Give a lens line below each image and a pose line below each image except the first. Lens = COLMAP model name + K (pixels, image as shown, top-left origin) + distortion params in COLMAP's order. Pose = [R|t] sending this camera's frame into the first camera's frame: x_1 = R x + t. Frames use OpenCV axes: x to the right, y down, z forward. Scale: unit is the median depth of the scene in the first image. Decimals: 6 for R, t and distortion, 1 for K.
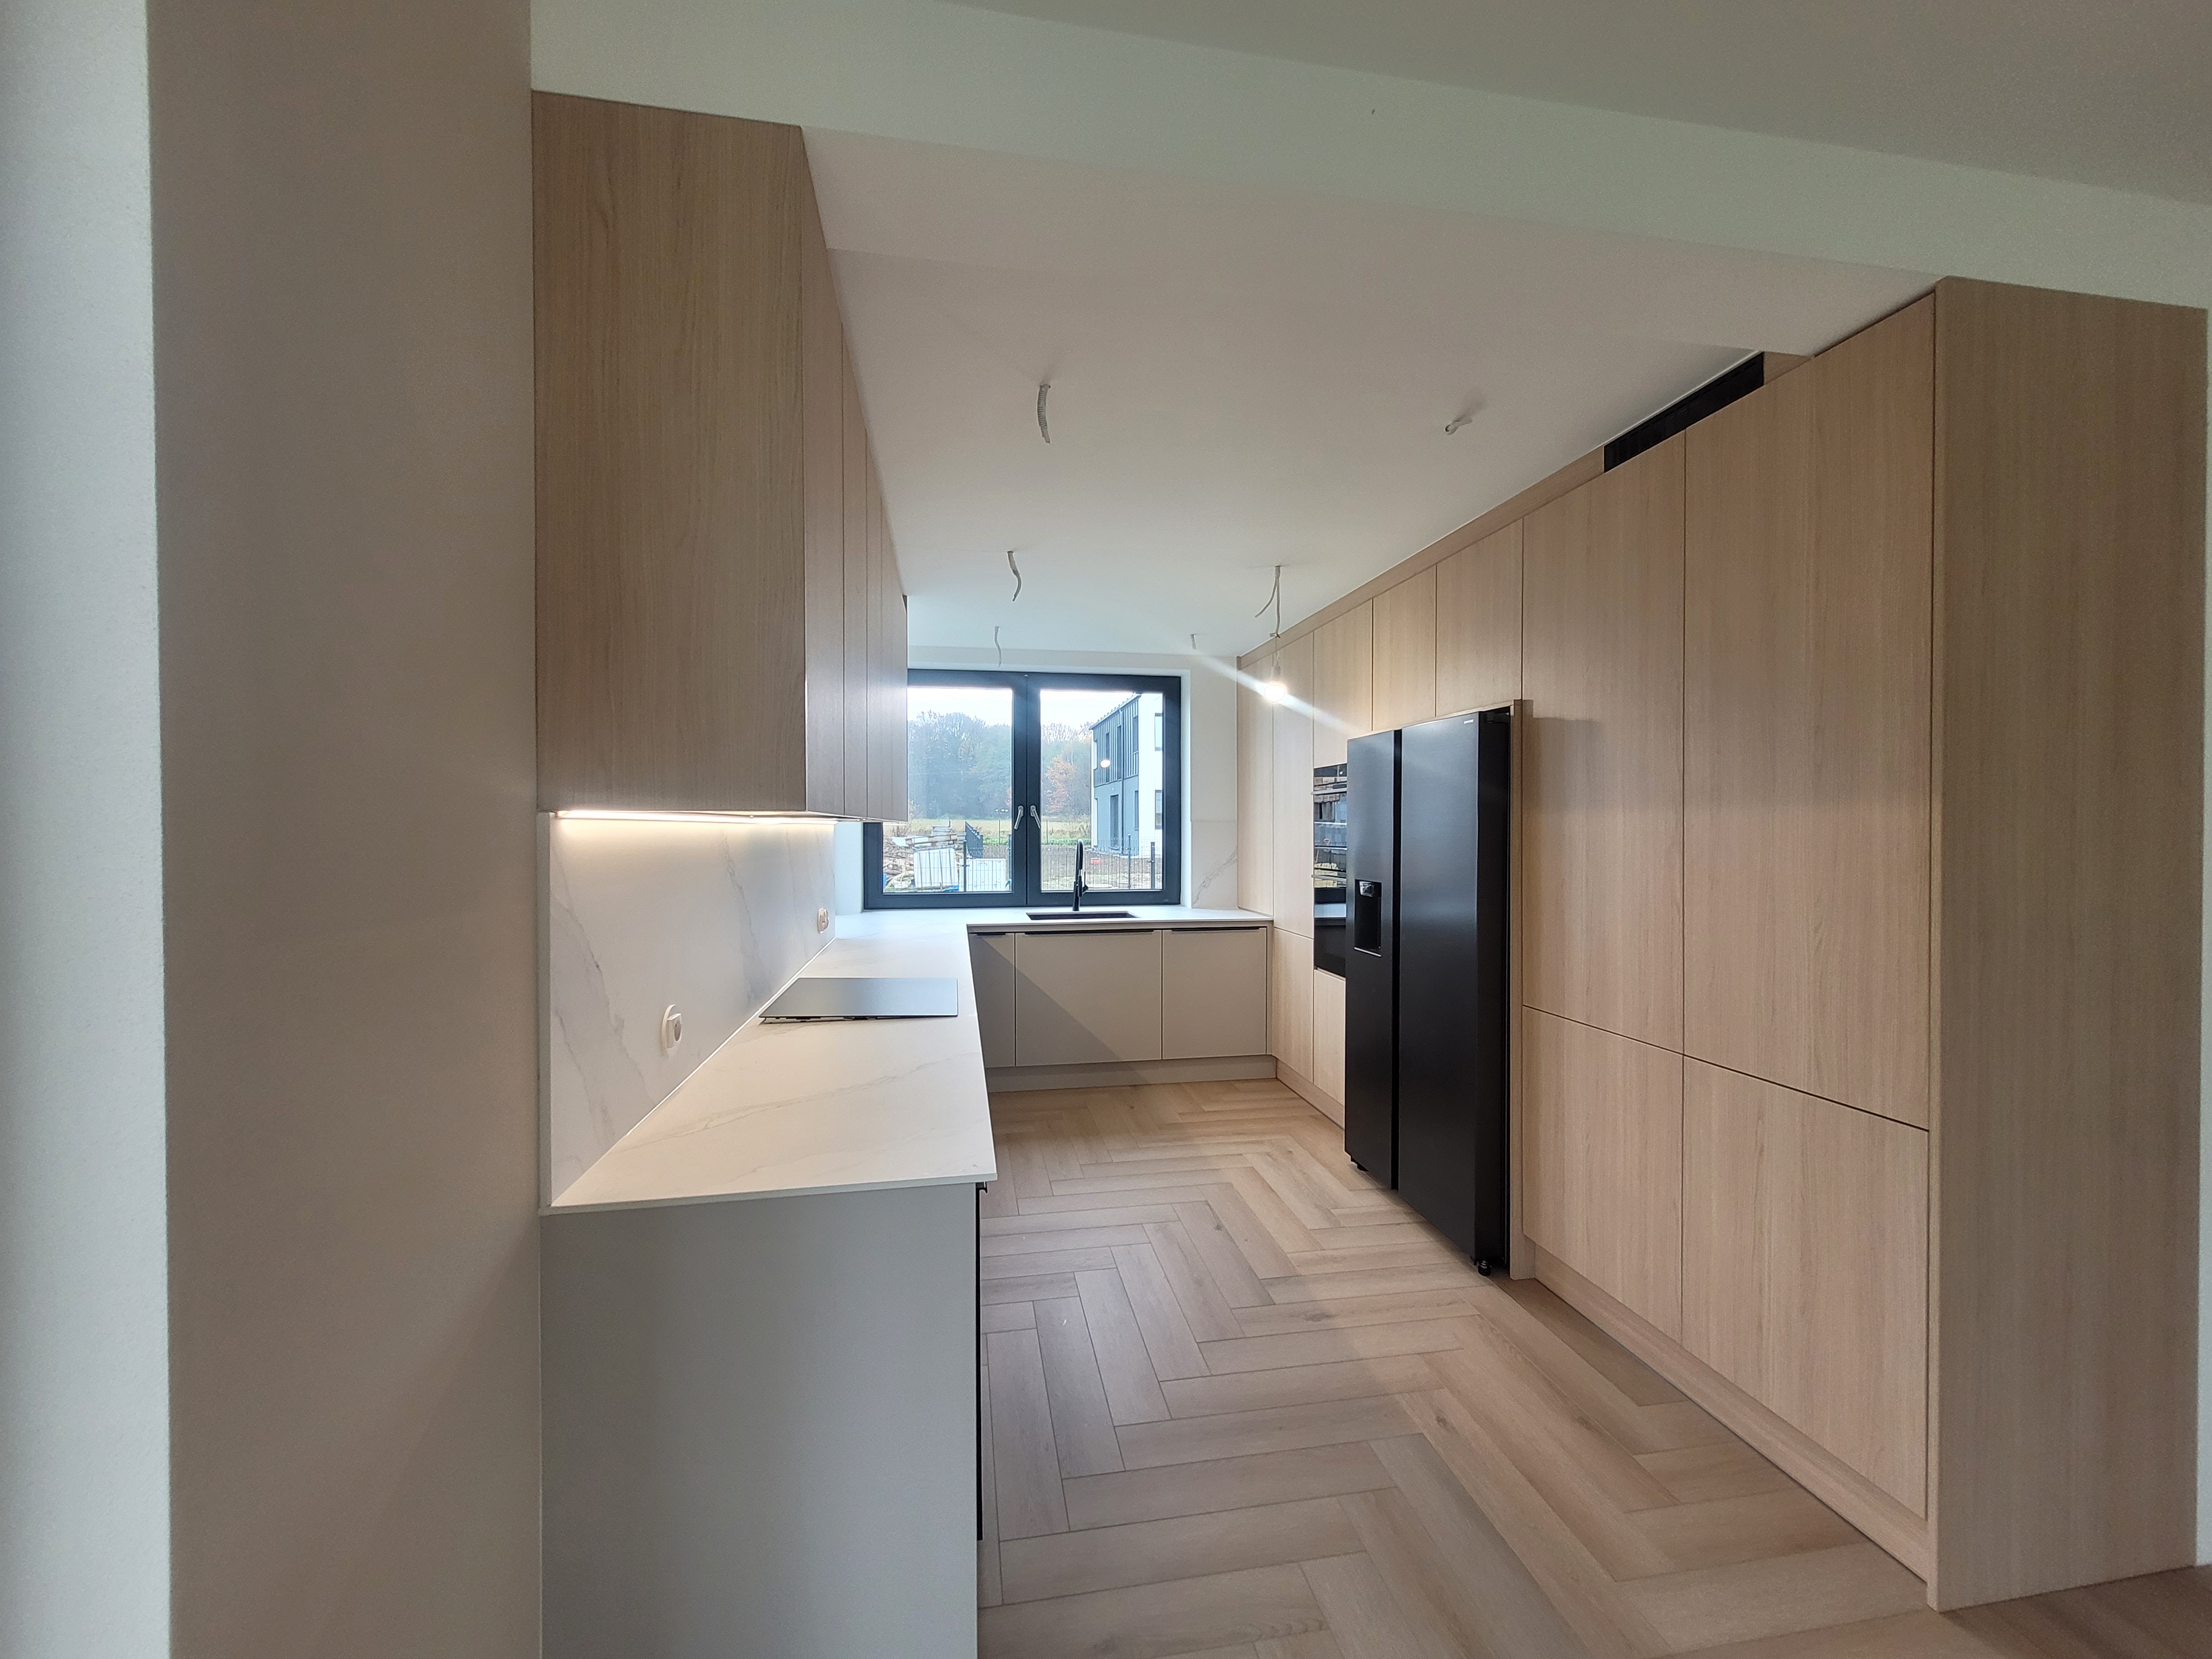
lens RADIAL K [[856.8, 0, 1100.6], [0, 856.8, 836.5], [0, 0, 1]] dist [0.001187, -0.000064]
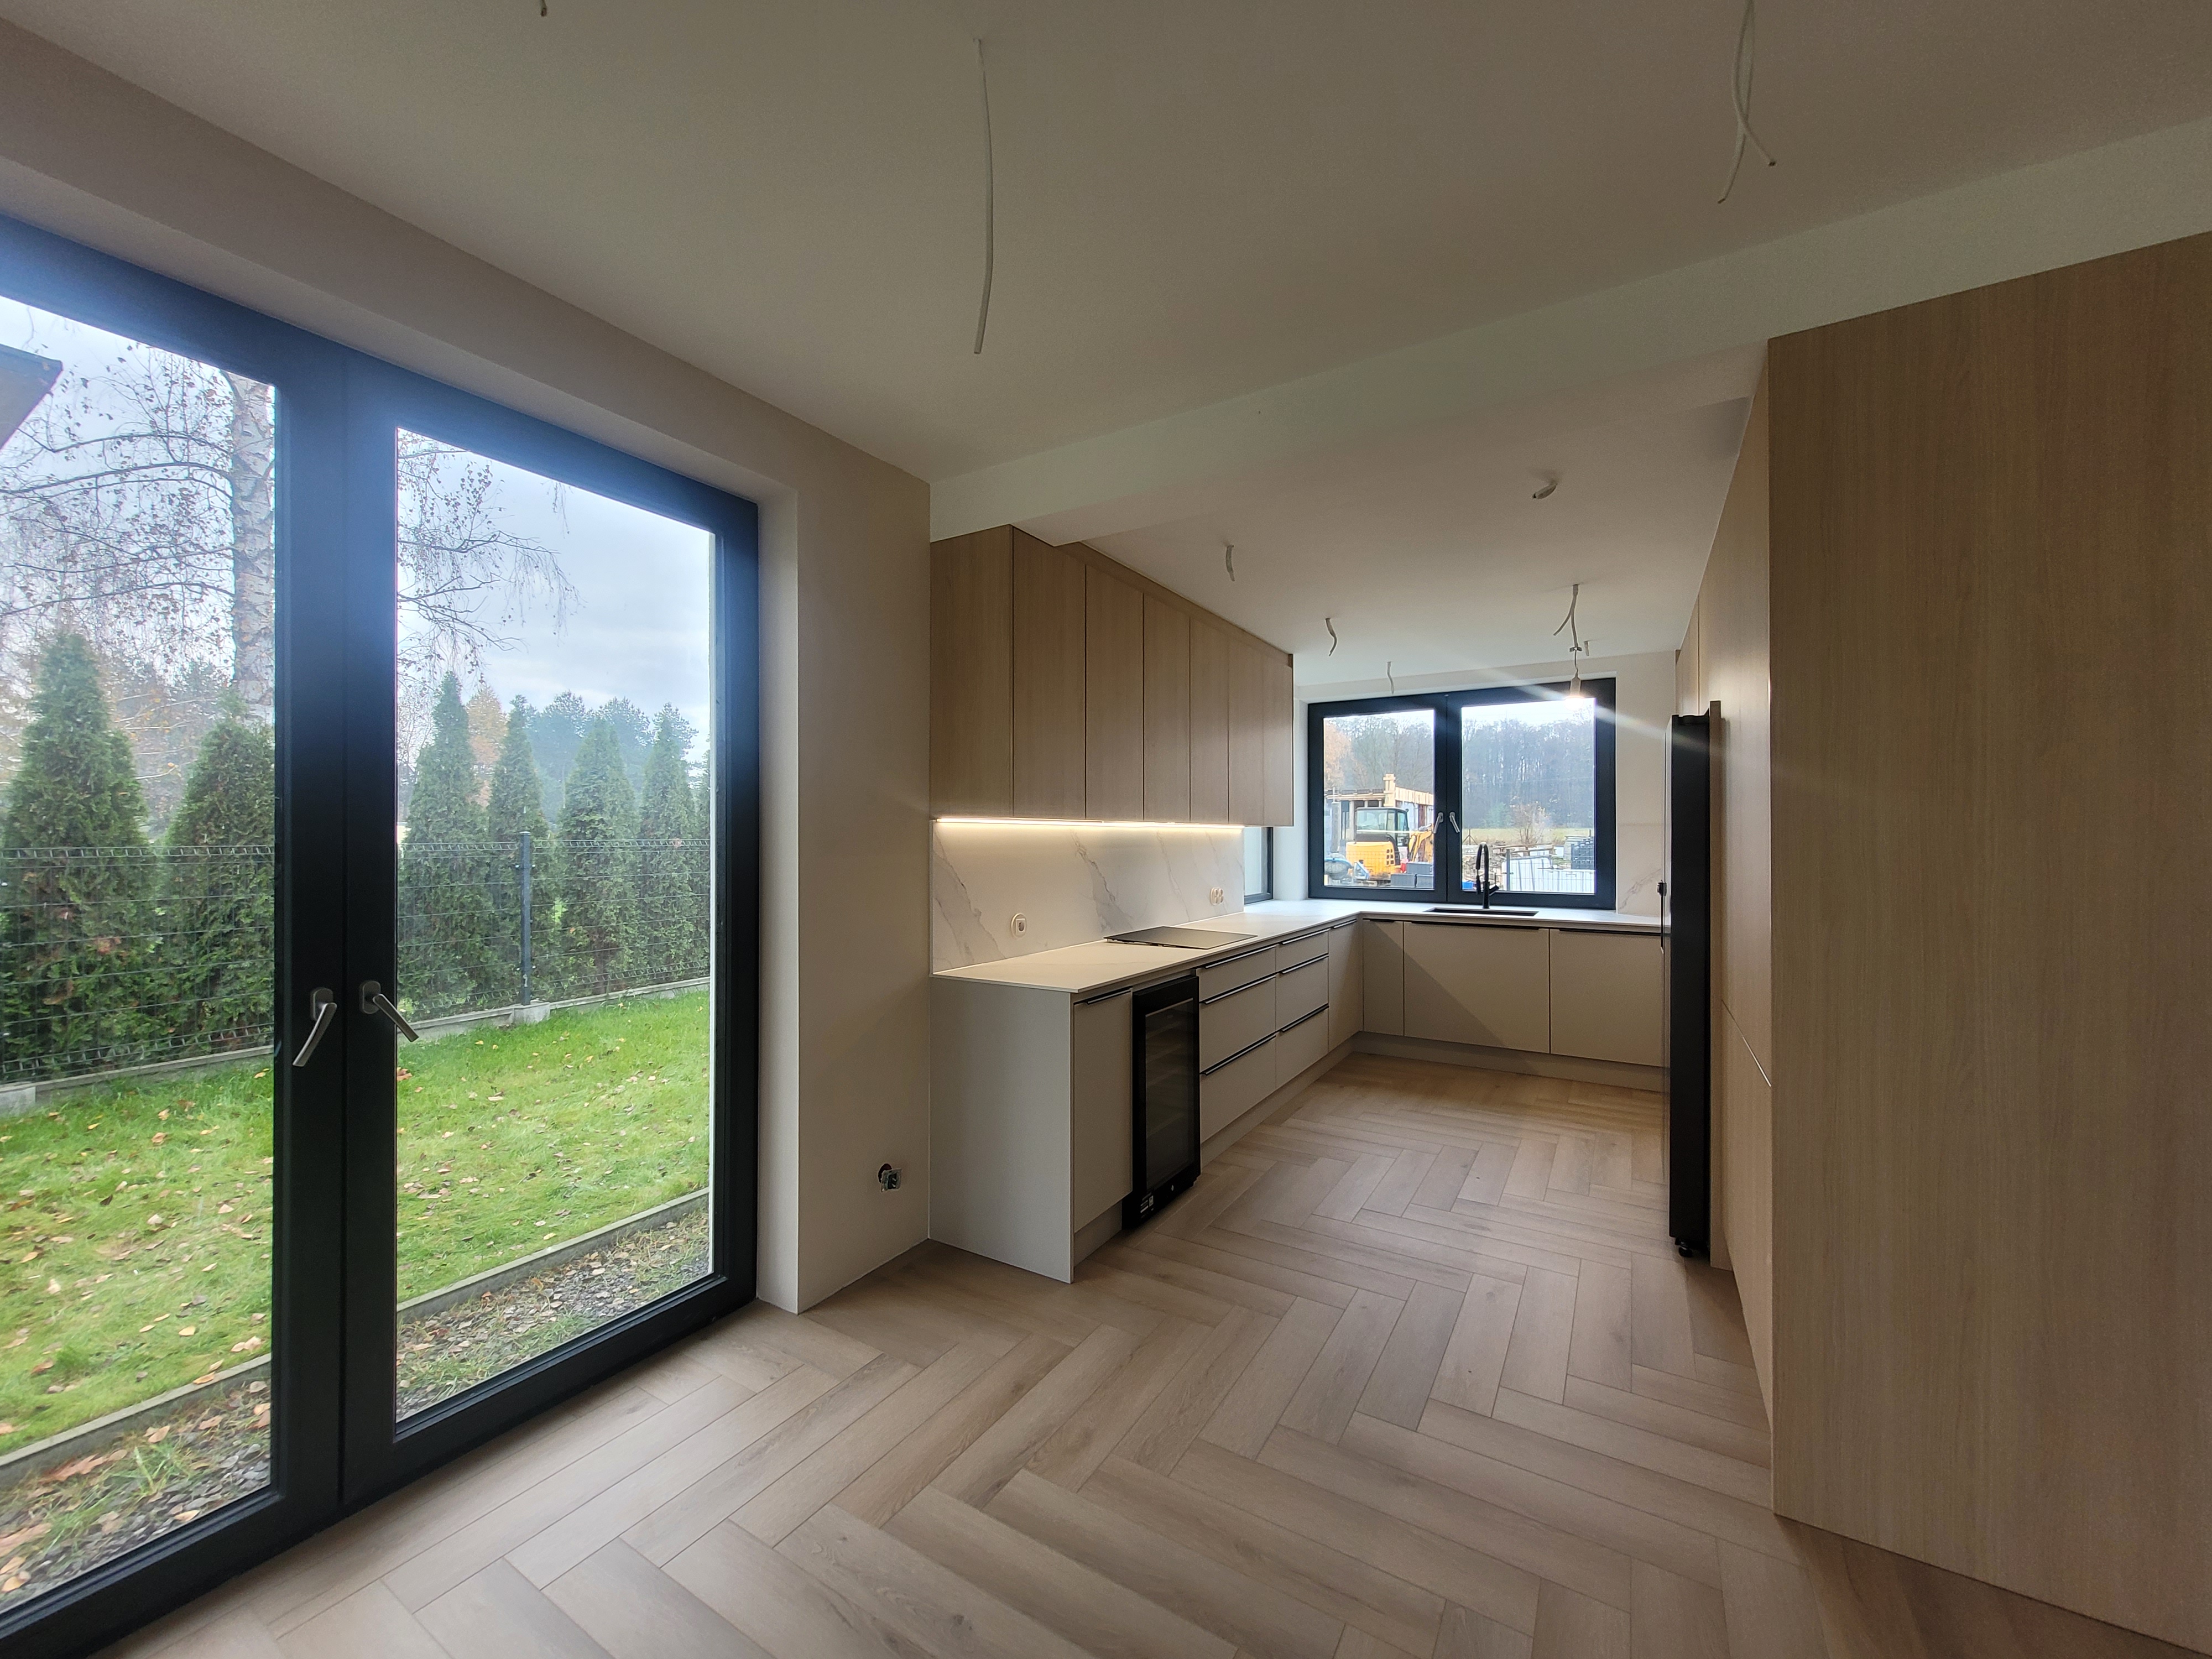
lens RADIAL K [[856.8, 0, 1100.6], [0, 856.8, 836.5], [0, 0, 1]] dist [0.001187, -0.000064]
pose [[0.753867, 0.000348, -0.657027, 0.408853], [-0.007324, 0.999942, -0.007874, 0.010695], [0.656987, 0.010748, 0.753826, -0.173073]]
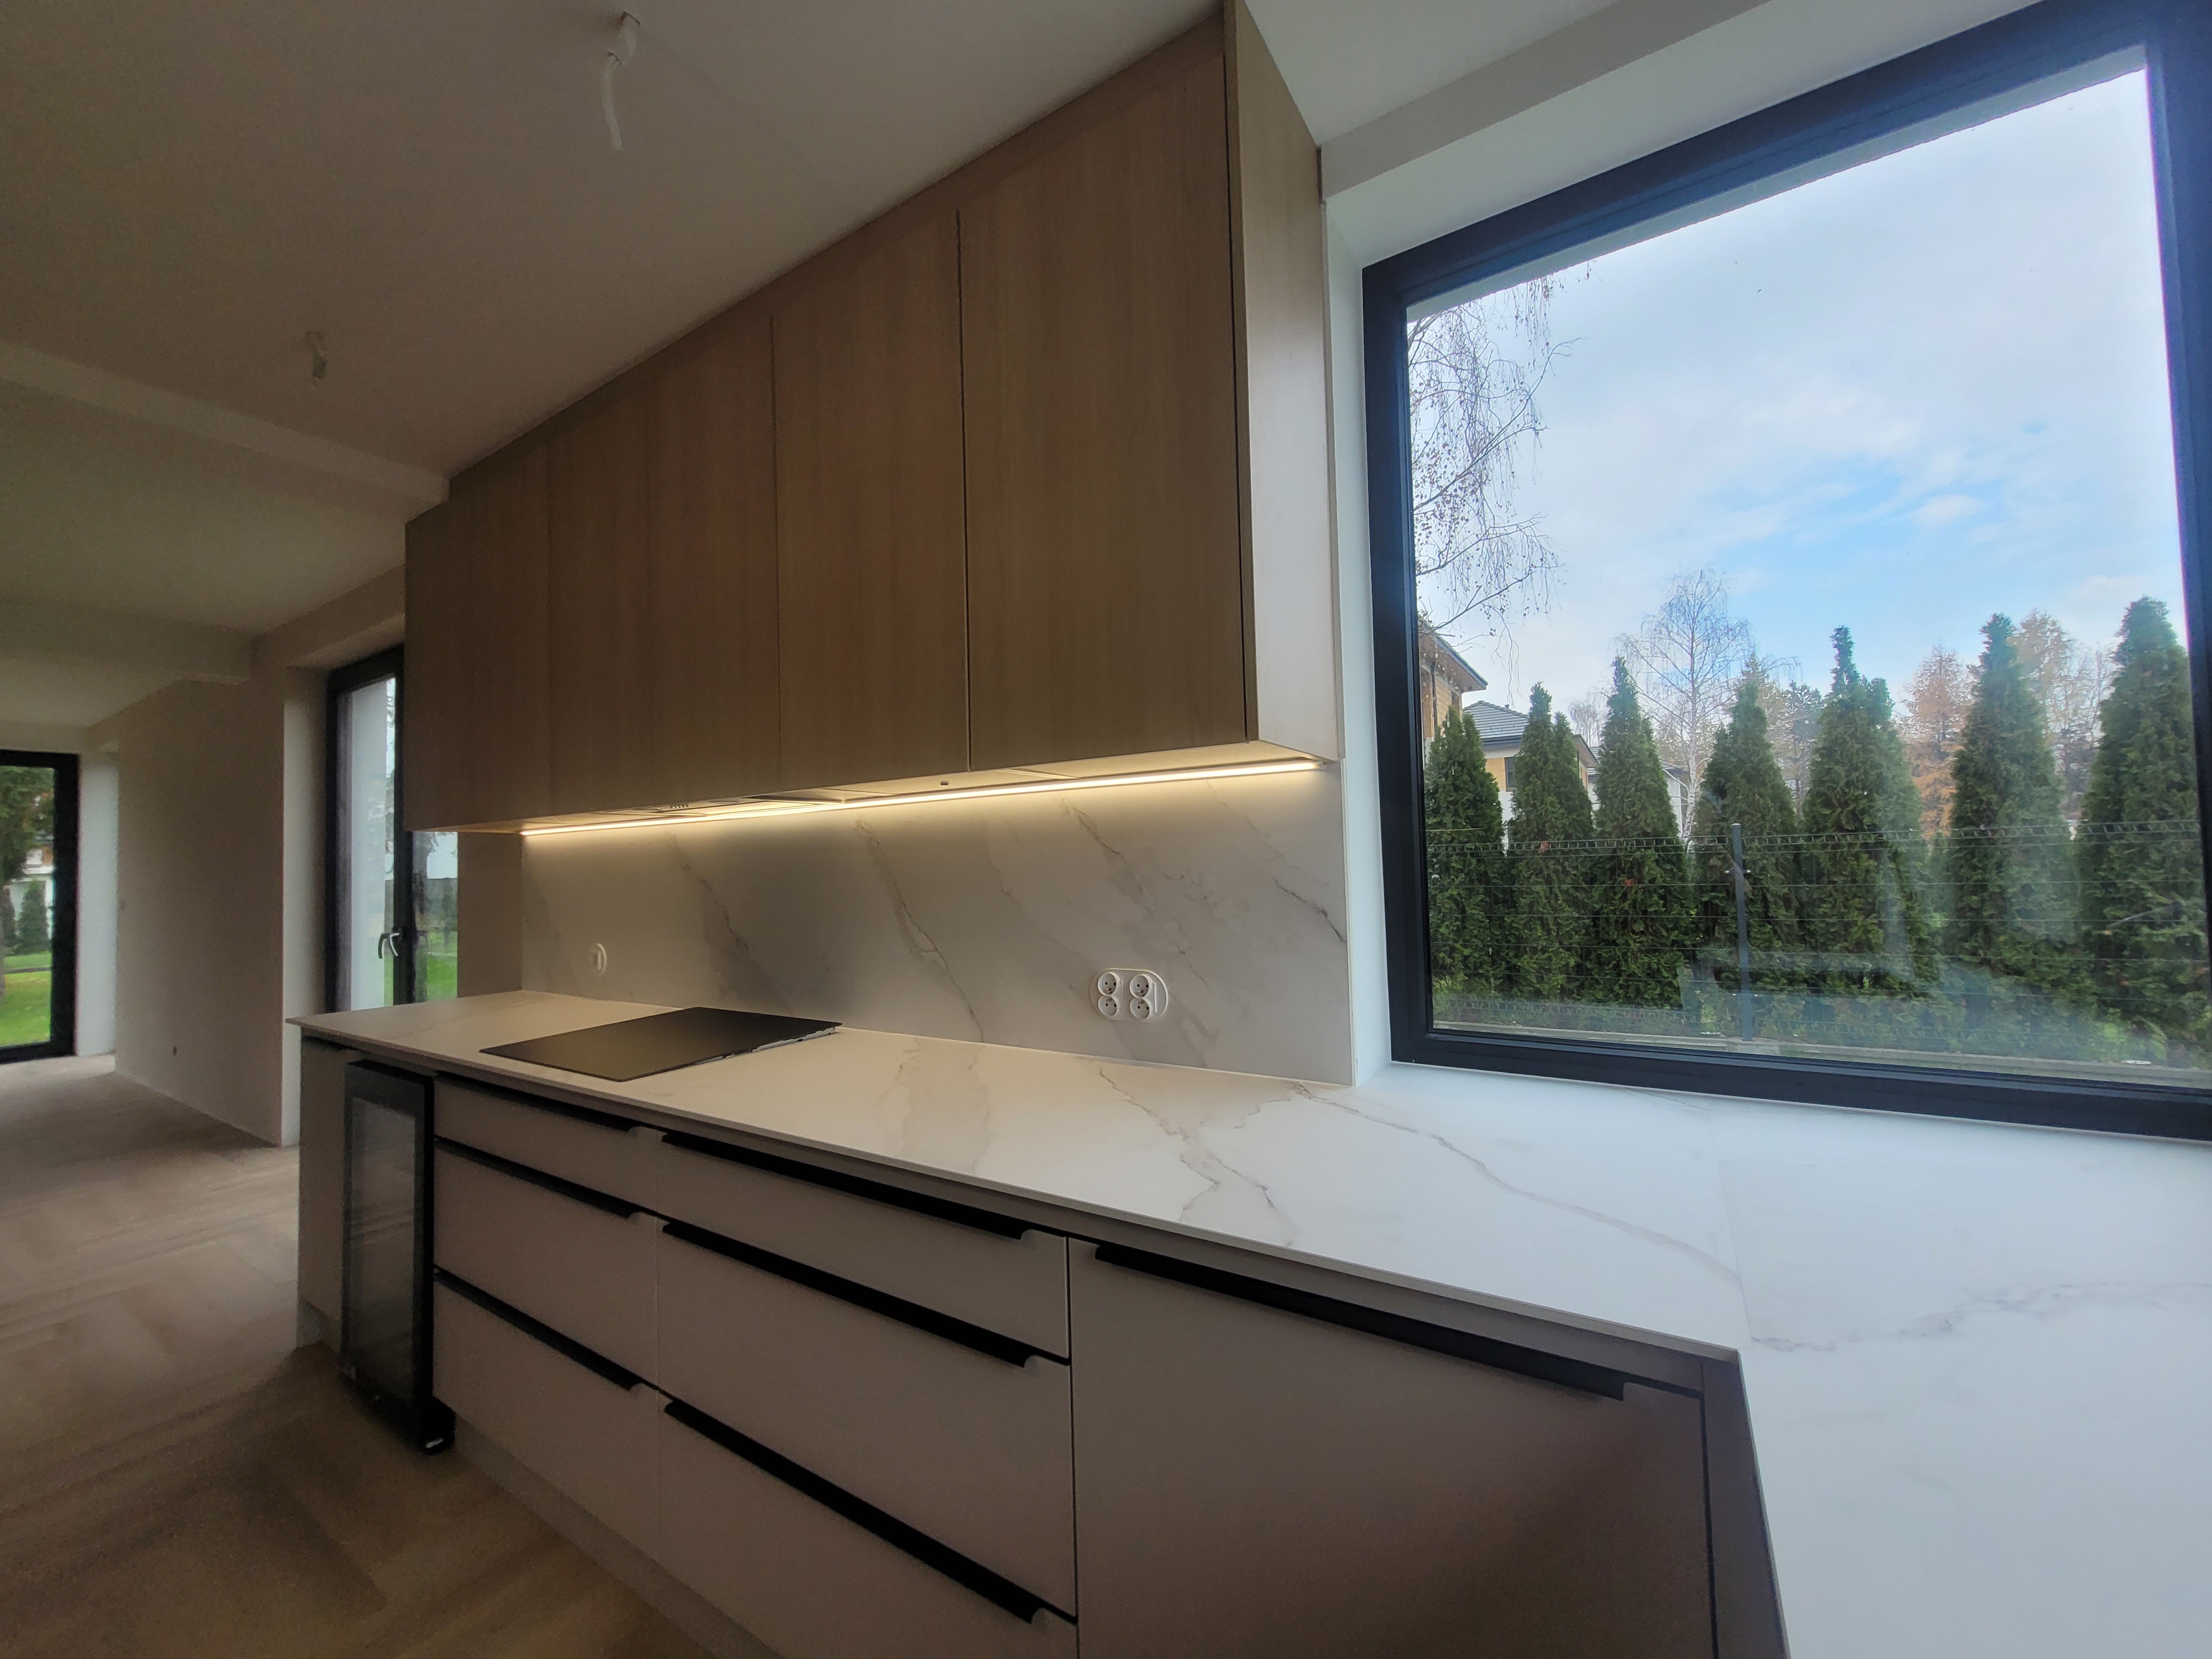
lens RADIAL K [[856.8, 0, 1100.6], [0, 856.8, 836.5], [0, 0, 1]] dist [0.001187, -0.000064]
pose [[-0.670013, -0.005617, -0.742328, 0.024768], [0.019057, 0.999512, -0.024764, 0.021797], [0.742105, -0.030739, -0.669579, 1.144313]]
